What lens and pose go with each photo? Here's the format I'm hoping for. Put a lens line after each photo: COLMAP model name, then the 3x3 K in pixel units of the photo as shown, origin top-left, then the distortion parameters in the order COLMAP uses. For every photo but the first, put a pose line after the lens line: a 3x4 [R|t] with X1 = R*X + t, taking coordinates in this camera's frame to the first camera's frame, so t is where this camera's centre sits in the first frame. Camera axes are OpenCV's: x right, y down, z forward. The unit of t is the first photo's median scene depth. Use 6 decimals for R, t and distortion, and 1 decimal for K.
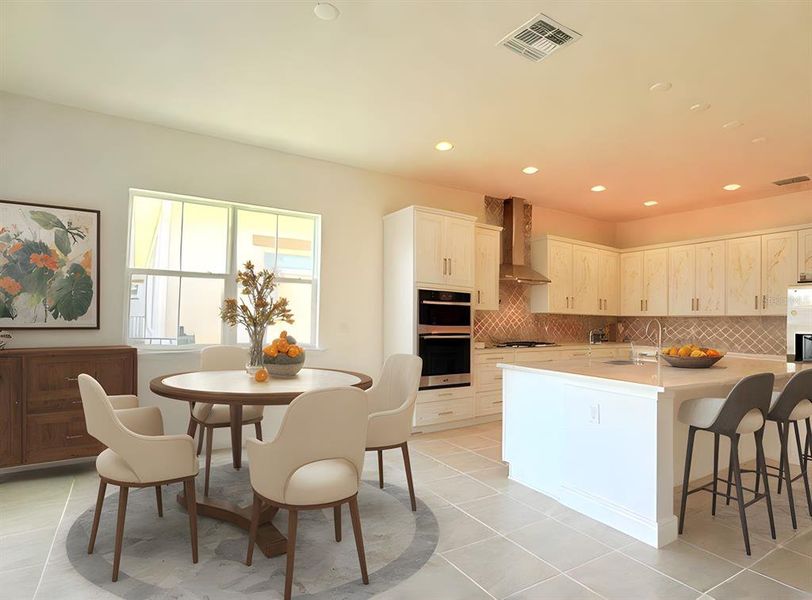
lens RADIAL K [[443.1, 0, 406.0], [0, 443.1, 300.0], [0, 0, 1]] dist [0.004683, 0.000610]
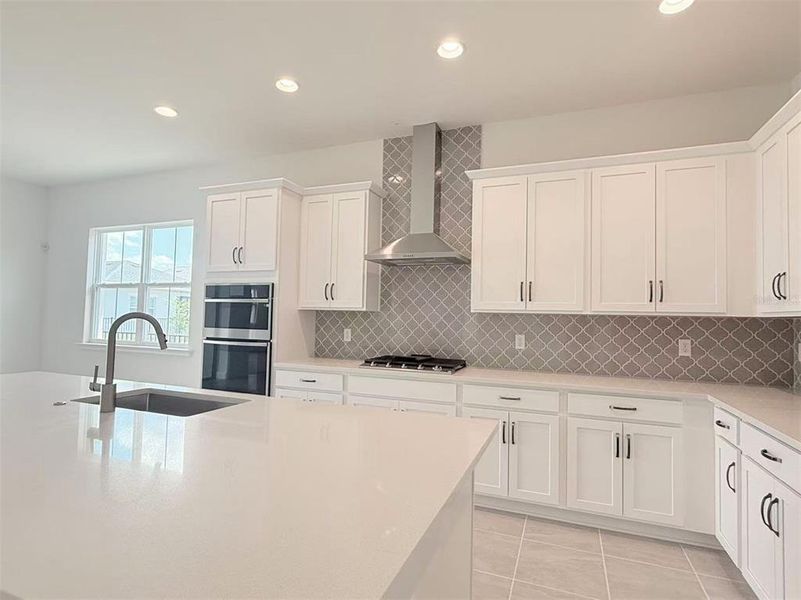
lens RADIAL K [[428.2, 0, 400.5], [0, 428.2, 300.0], [0, 0, 1]] dist [0.002229, 0.000026]
pose [[0.608515, -0.042107, -0.792425, 0.845688], [0.019057, 0.999079, -0.038454, 0.040207], [0.793314, 0.008299, 0.608756, 0.752218]]
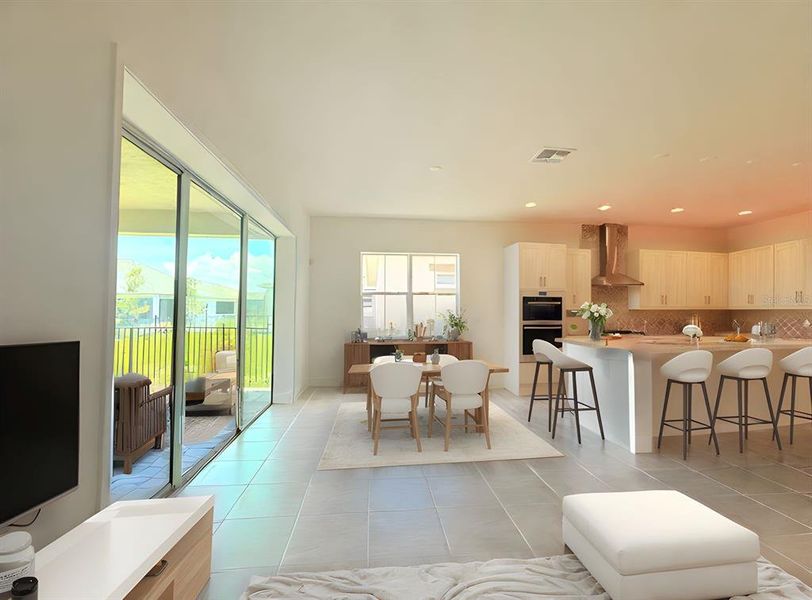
lens RADIAL K [[348.6, 0, 406.0], [0, 348.6, 300.0], [0, 0, 1]] dist [0.000755, -0.000033]
pose [[0.900059, -0.033890, -0.434449, 0.181527], [0.031453, 0.999423, -0.012801, -0.008557], [0.434632, -0.002144, 0.900606, -0.249677]]
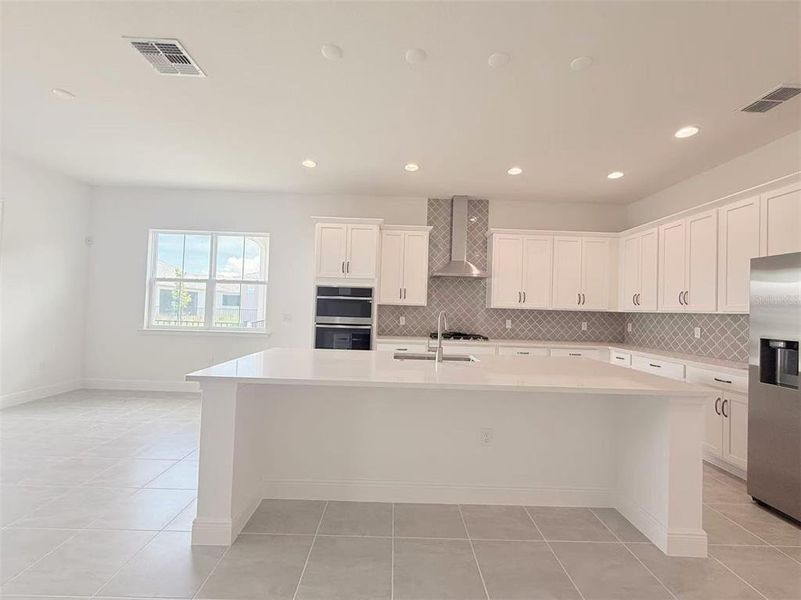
lens RADIAL K [[342.6, 0, 400.5], [0, 342.6, 300.0], [0, 0, 1]] dist [-0.001480, -0.000114]
pose [[0.861228, -0.008890, -0.508140, 0.654054], [0.005609, 0.999952, -0.007988, 0.020556], [0.508187, 0.004029, 0.861237, 0.297872]]
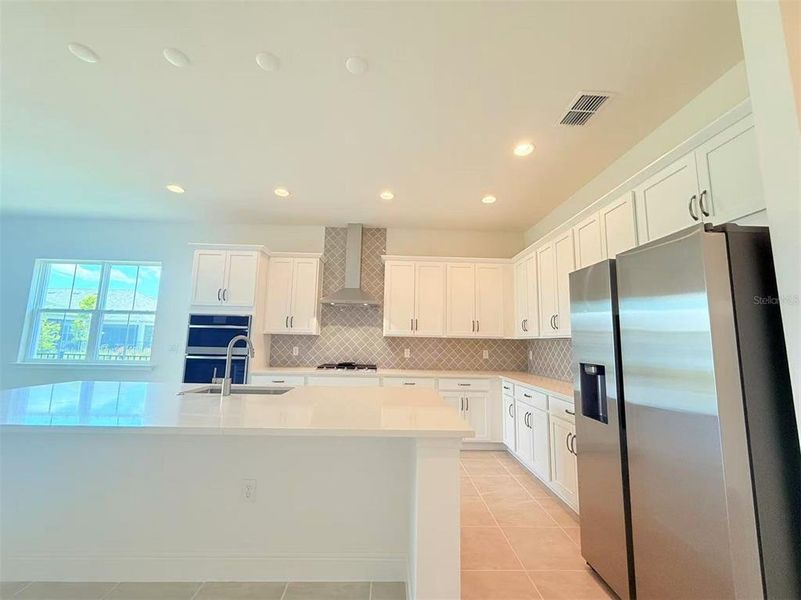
lens RADIAL K [[320.7, 0, 400.5], [0, 320.7, 300.0], [0, 0, 1]] dist [-0.001346, -0.000090]
pose [[0.872369, -0.069358, -0.483902, 0.848092], [0.016204, 0.993442, -0.113180, 0.037856], [0.488579, 0.090893, 0.867773, 0.514656]]
